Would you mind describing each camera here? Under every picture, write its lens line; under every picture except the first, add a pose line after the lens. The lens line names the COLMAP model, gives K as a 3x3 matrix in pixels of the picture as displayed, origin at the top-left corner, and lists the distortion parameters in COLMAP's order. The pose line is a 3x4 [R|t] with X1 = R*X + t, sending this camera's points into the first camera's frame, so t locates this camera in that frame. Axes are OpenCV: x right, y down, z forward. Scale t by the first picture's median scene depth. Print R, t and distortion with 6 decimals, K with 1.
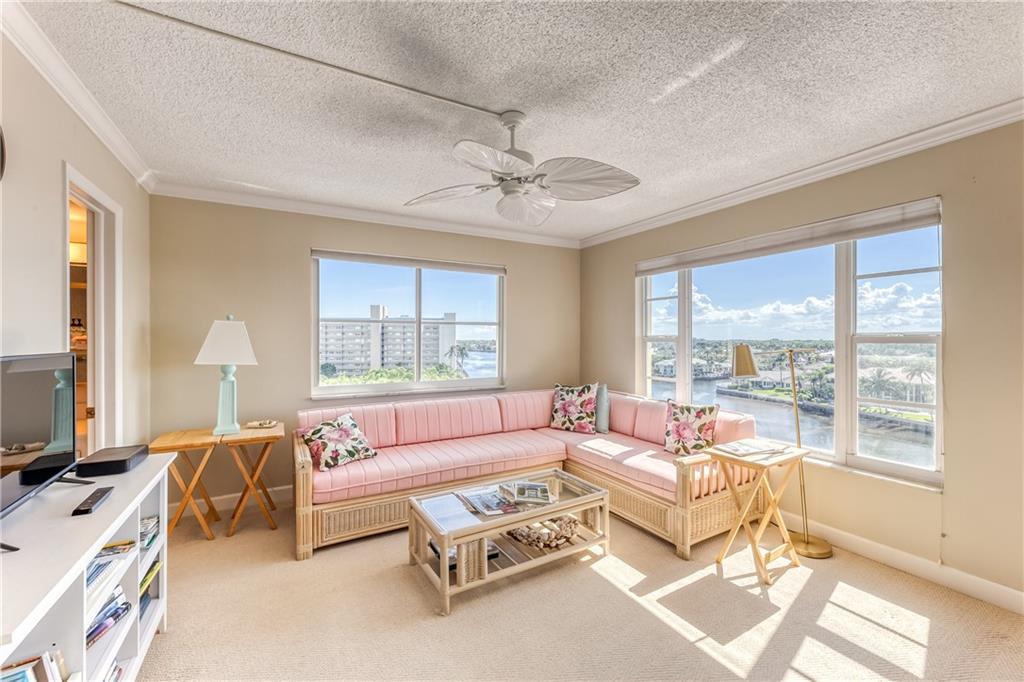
lens RADIAL K [[405.6, 0, 506.4], [0, 405.6, 341.1], [0, 0, 1]] dist [0.000590, -0.000122]
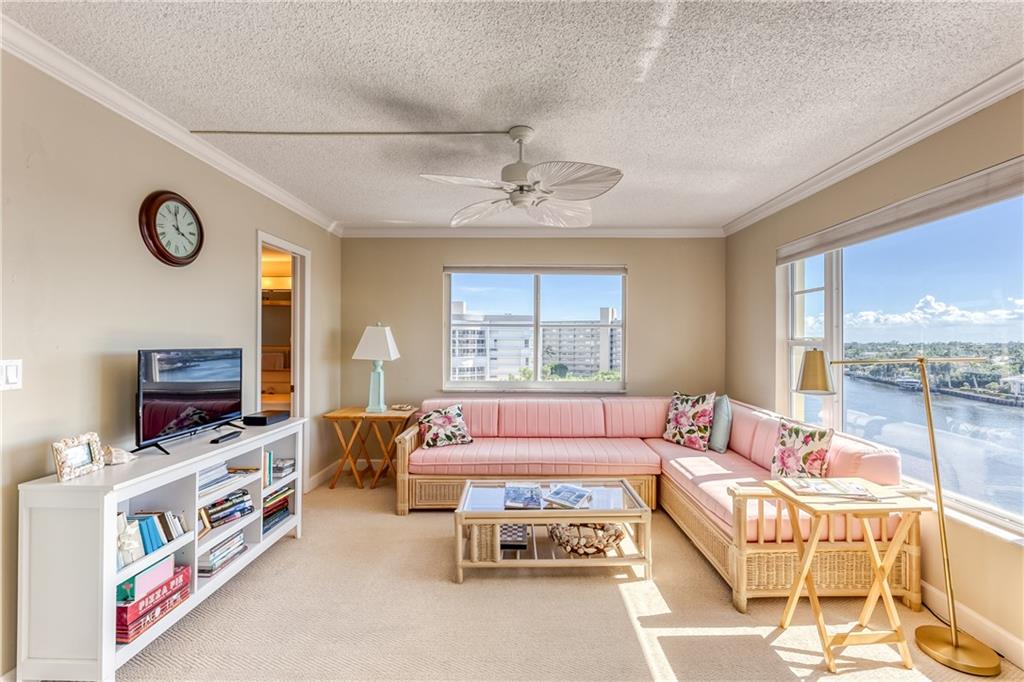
lens RADIAL K [[415.1, 0, 524.4], [0, 415.1, 341.4], [0, 0, 1]] dist [0.000299, 0.000132]
pose [[0.876592, 0.004134, -0.481216, 0.391928], [-0.006481, 0.999974, -0.003216, -0.001427], [0.481191, 0.005938, 0.876596, 0.042723]]
